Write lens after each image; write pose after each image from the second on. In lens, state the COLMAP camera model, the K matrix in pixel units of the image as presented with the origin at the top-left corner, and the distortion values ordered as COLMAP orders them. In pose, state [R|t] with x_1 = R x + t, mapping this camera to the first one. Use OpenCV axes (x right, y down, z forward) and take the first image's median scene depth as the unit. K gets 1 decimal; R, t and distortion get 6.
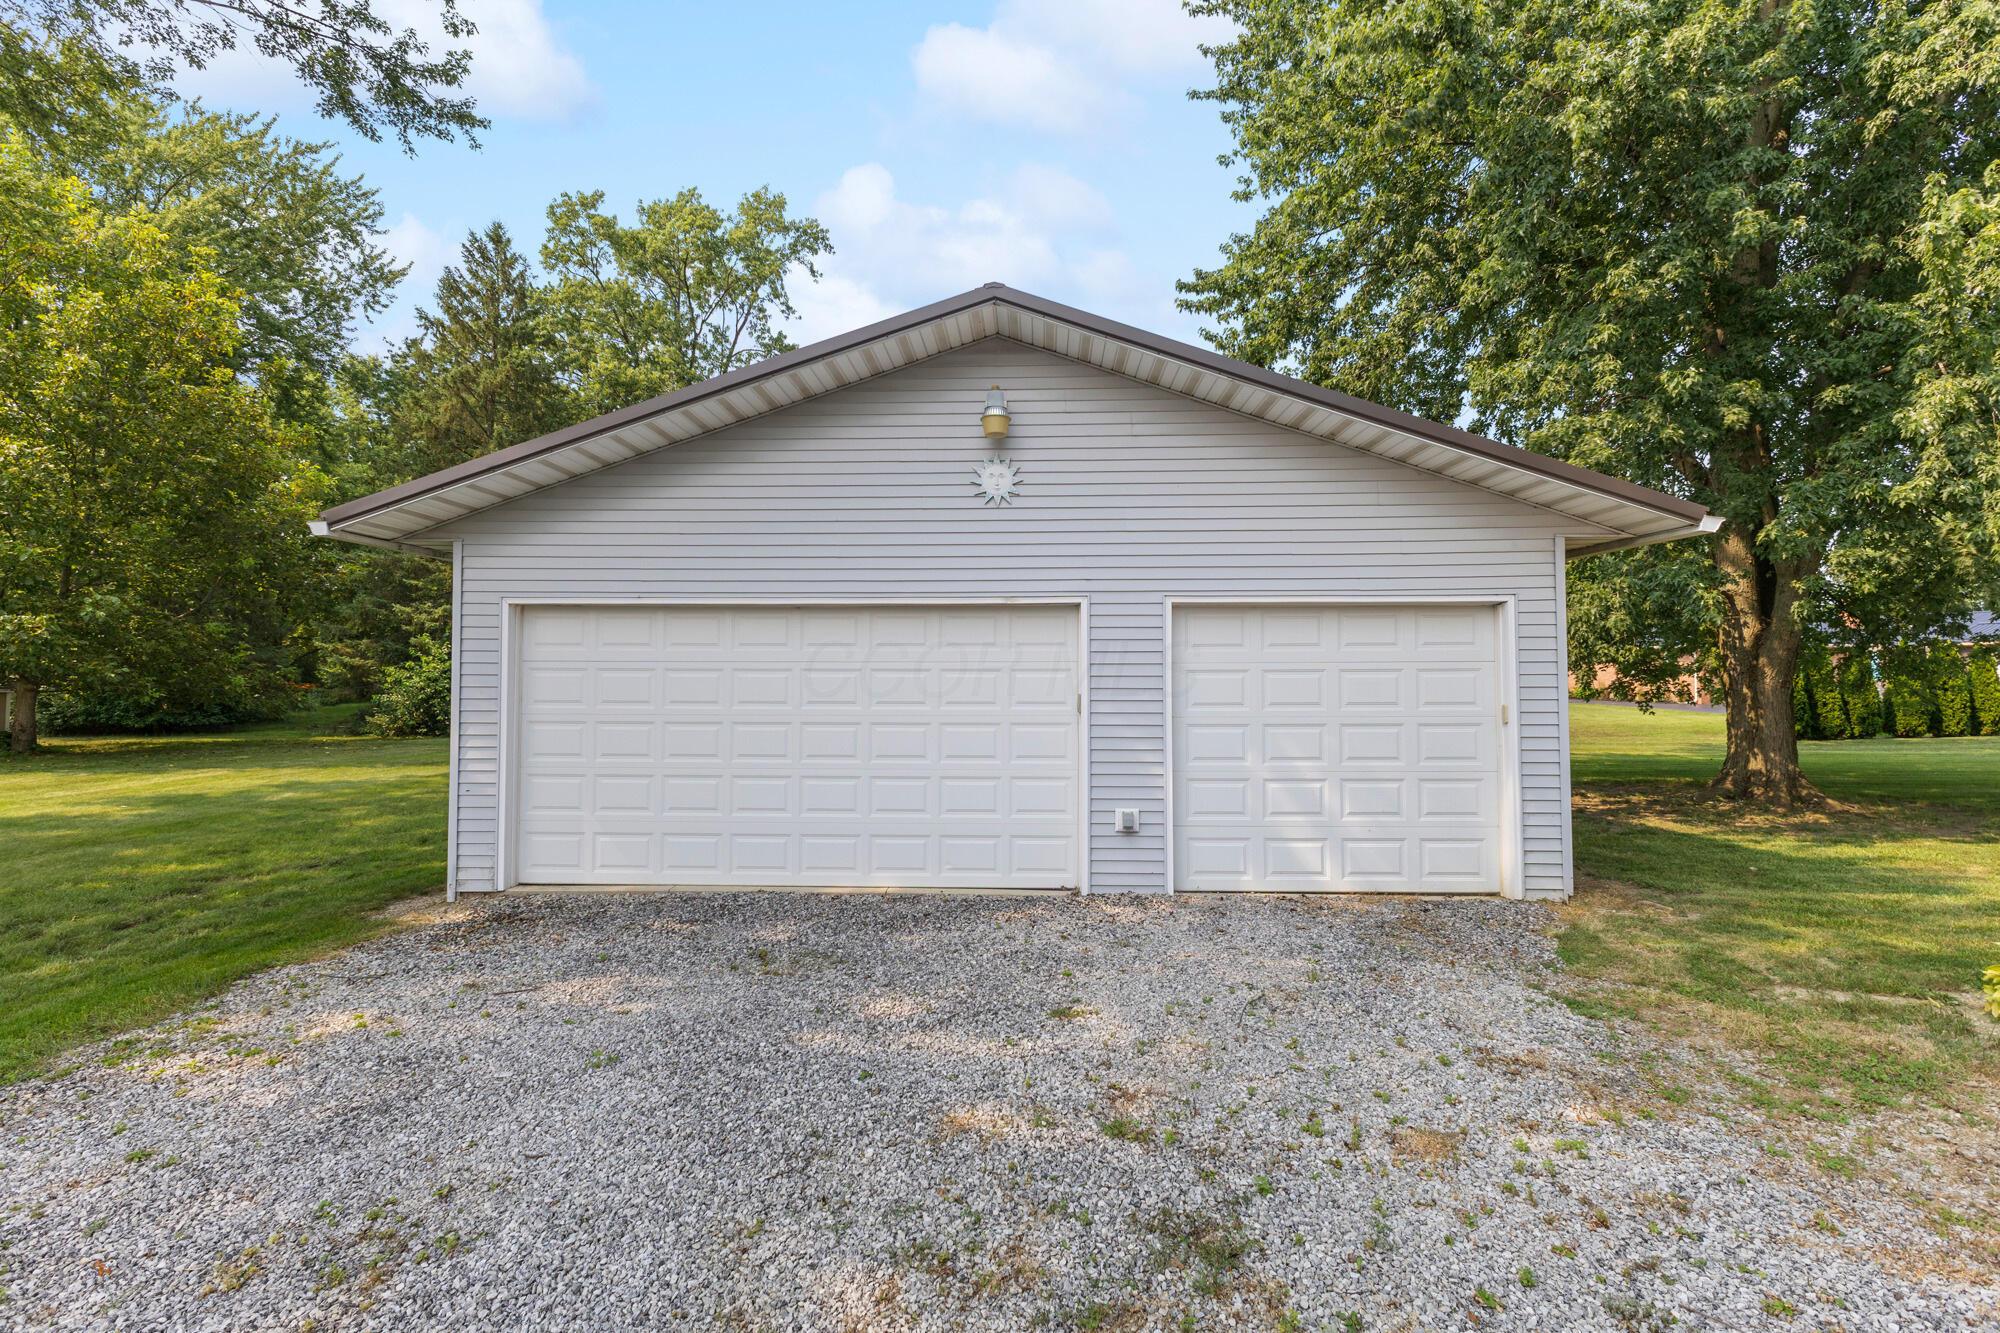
lens RADIAL K [[868.3, 0, 1003.5], [0, 868.3, 649.4], [0, 0, 1]] dist [-0.004053, -0.000533]
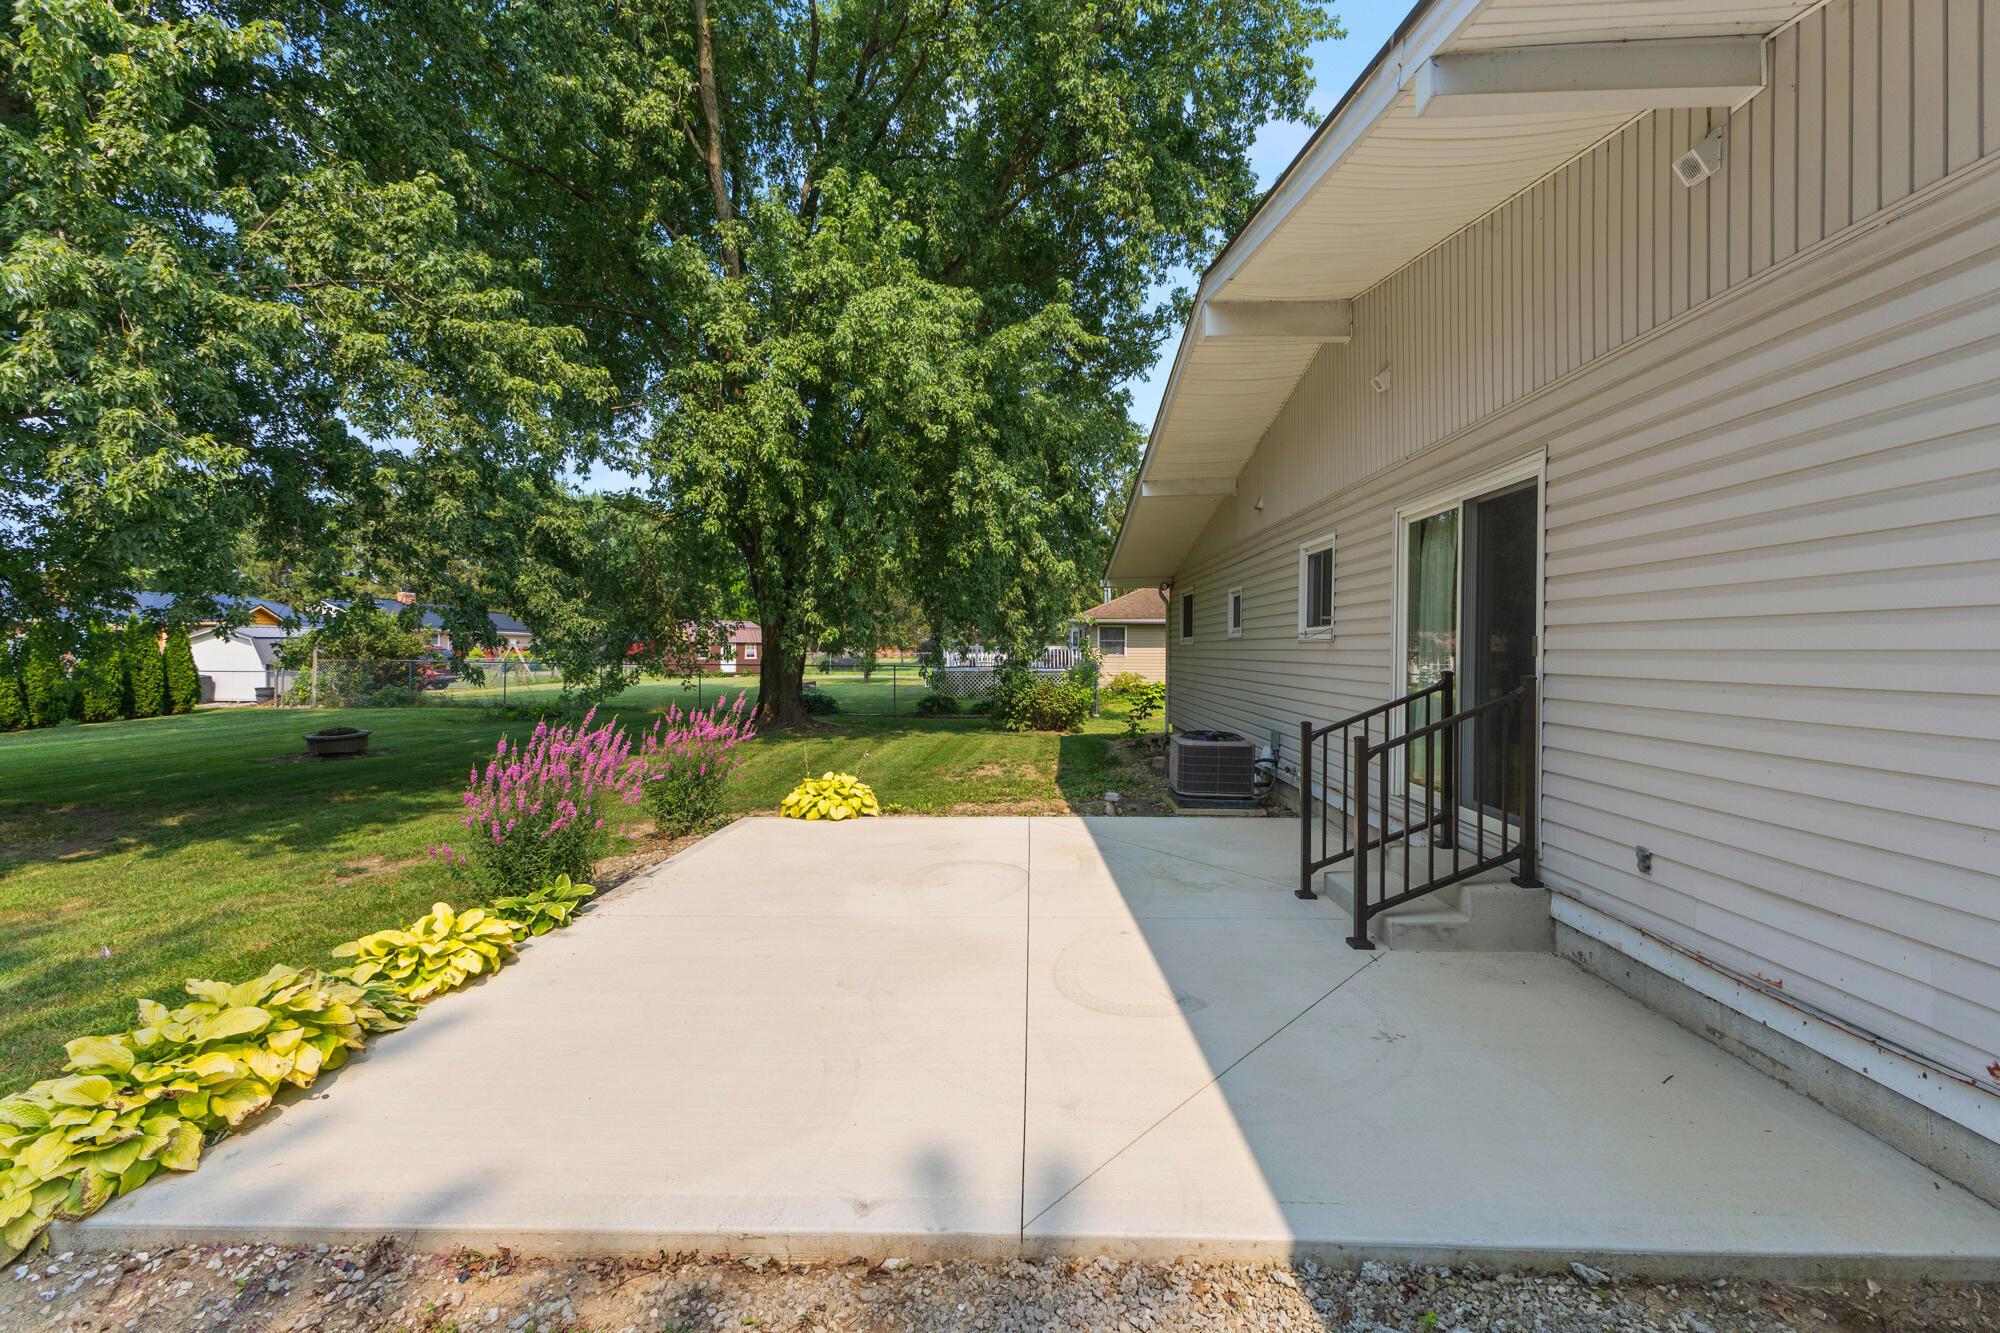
lens RADIAL K [[875.4, 0, 1005.0], [0, 875.4, 633.1], [0, 0, 1]] dist [0.023277, -0.007001]
pose [[-0.014133, 0.020717, 0.999685, 0.304801], [-0.025982, 0.999440, -0.021079, 0.009143], [-0.999563, -0.026272, -0.013586, 0.185222]]
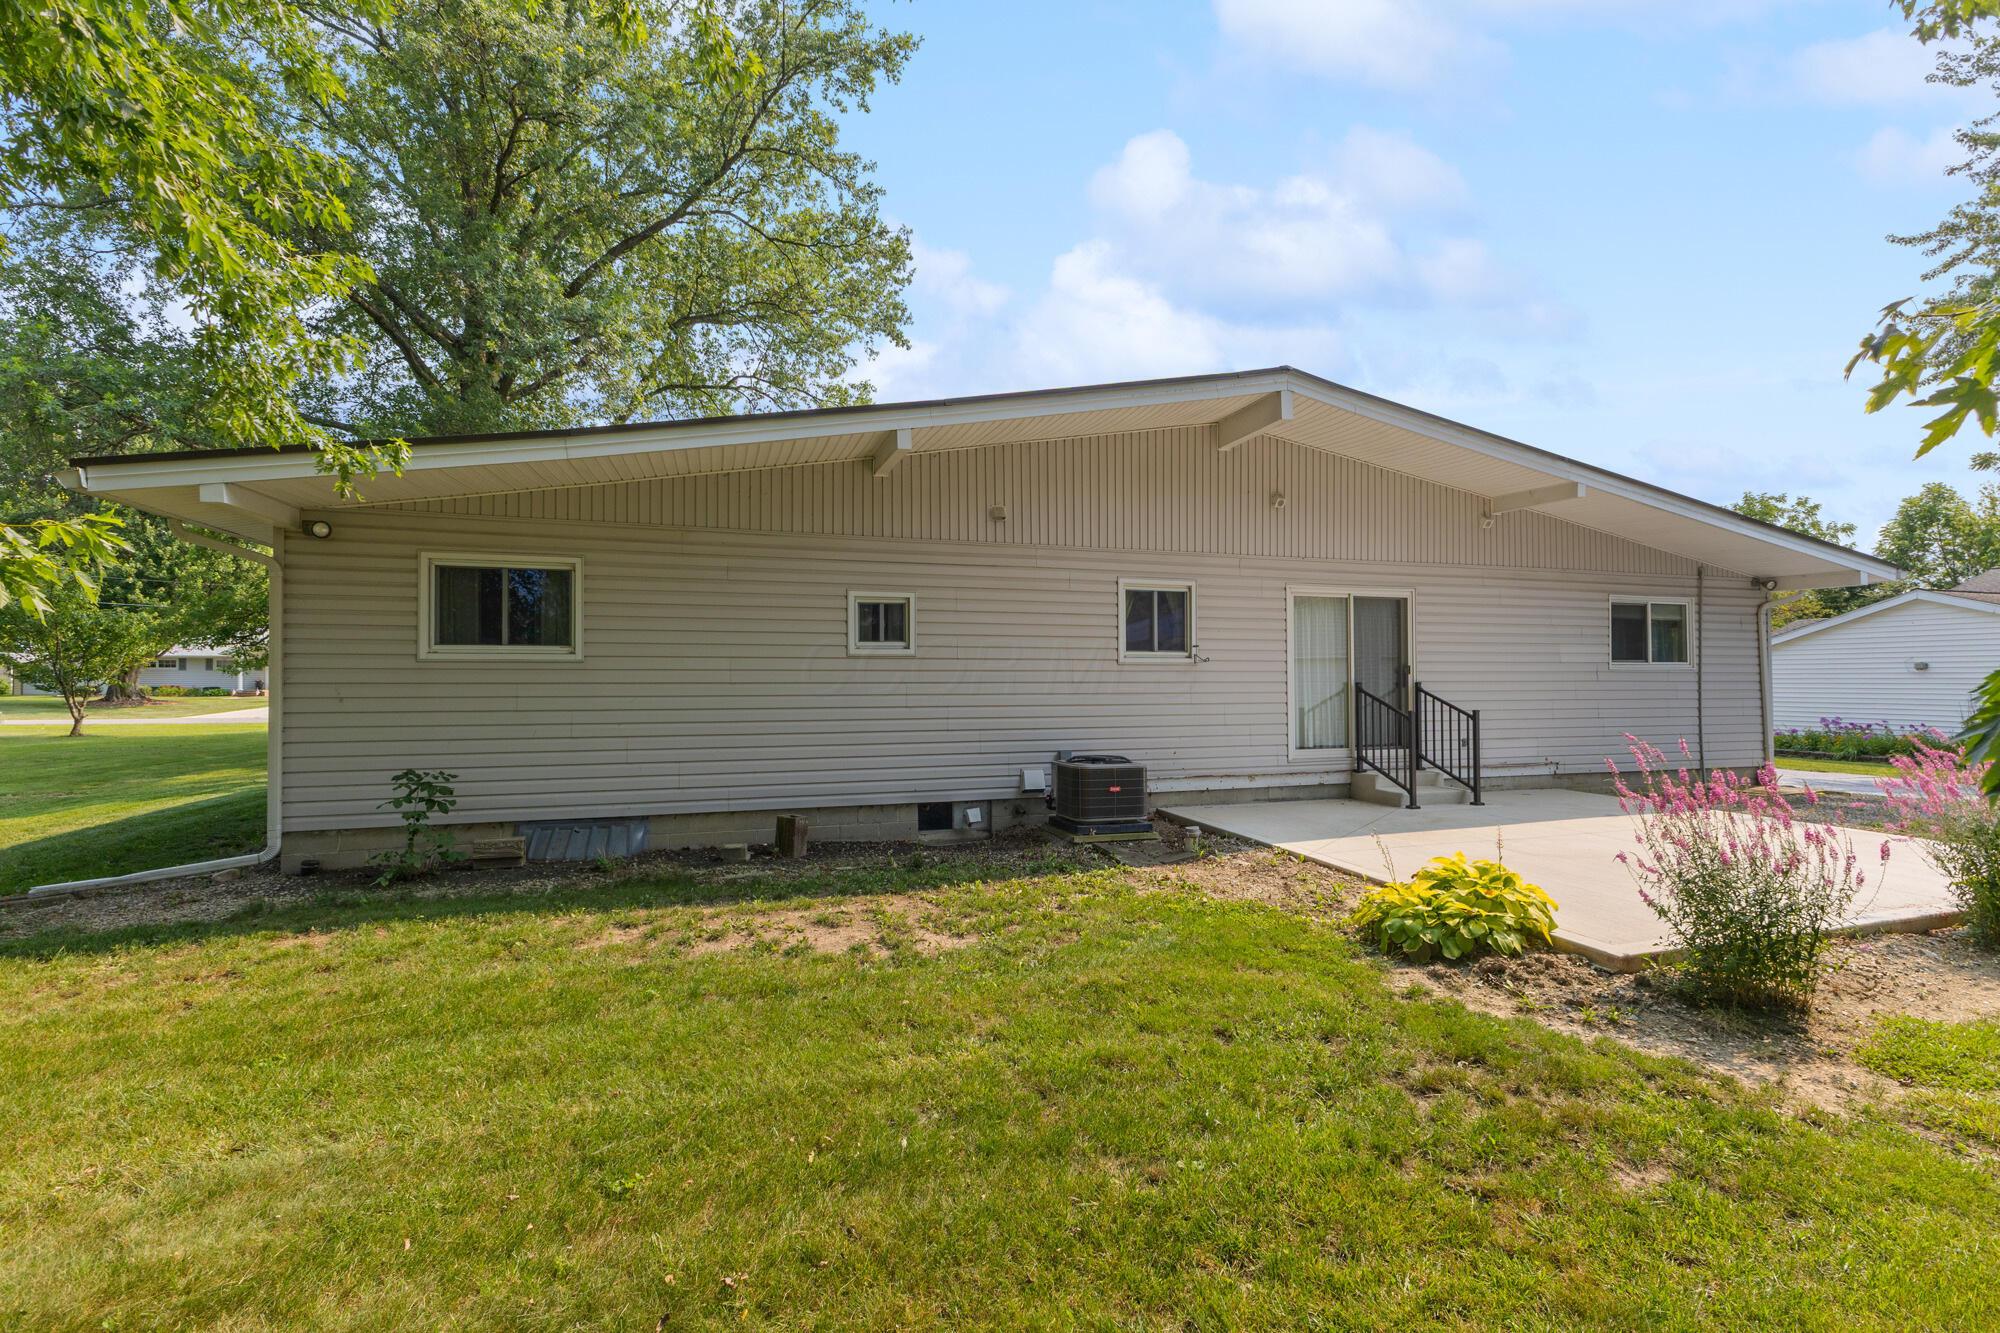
lens RADIAL K [[844.2, 0, 1009.0], [0, 844.2, 671.6], [0, 0, 1]] dist [-0.001126, -0.000779]
pose [[-0.942690, -0.001330, -0.333666, 1.897144], [0.010045, 0.999426, -0.032363, 0.034962], [0.333517, -0.033860, -0.942136, 0.856065]]
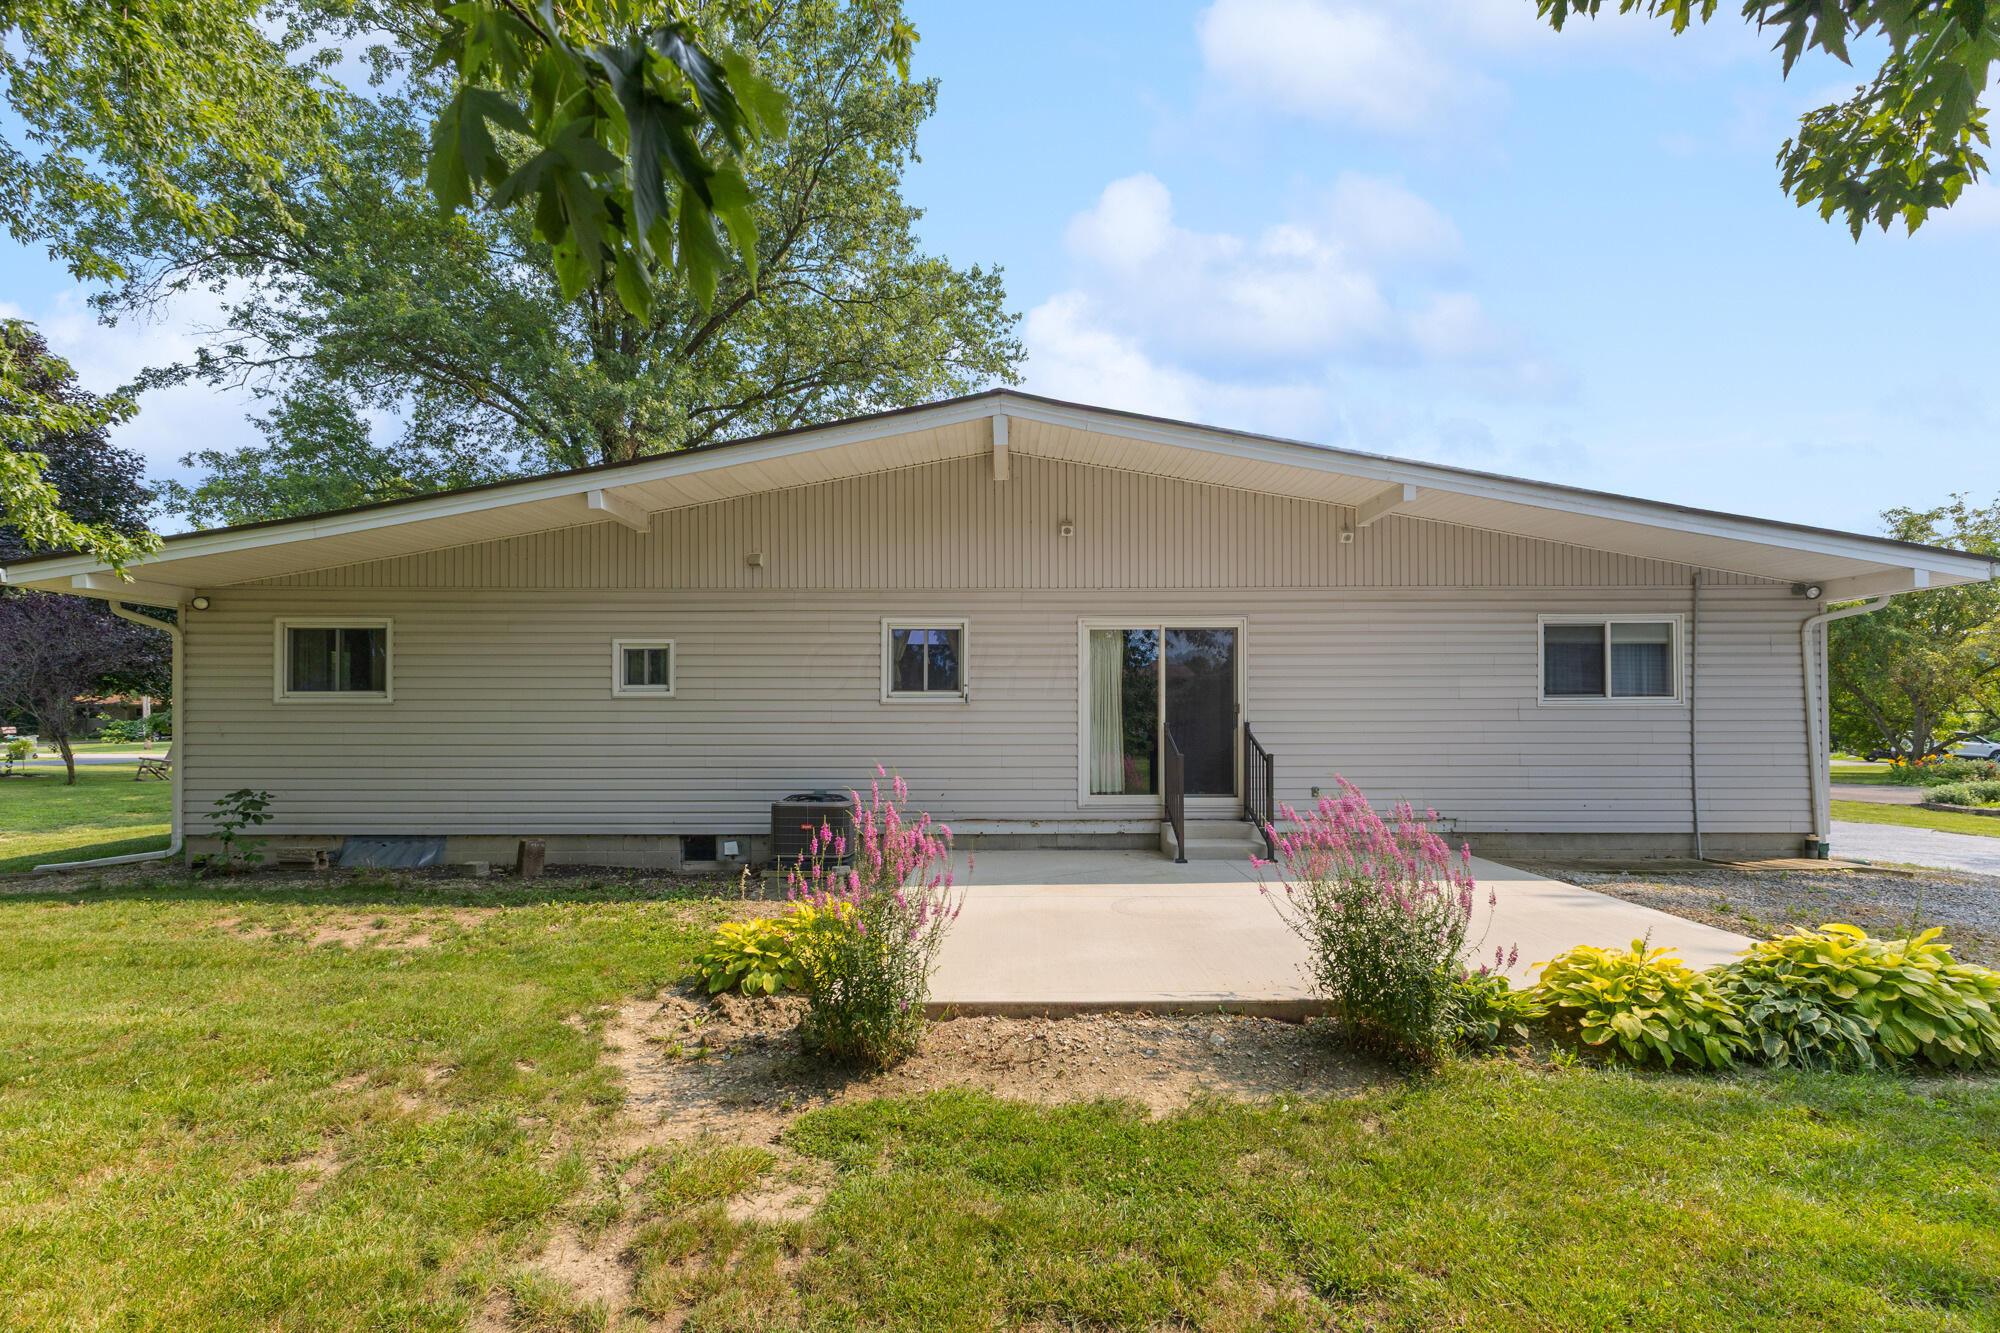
lens RADIAL K [[889.9, 0, 1014.7], [0, 889.9, 709.1], [0, 0, 1]] dist [-0.000243, -0.000531]
pose [[-0.998943, 0.001683, -0.045944, 1.241678], [0.003785, 0.998948, -0.045704, 0.052383], [0.045819, -0.045829, -0.997898, 1.037150]]
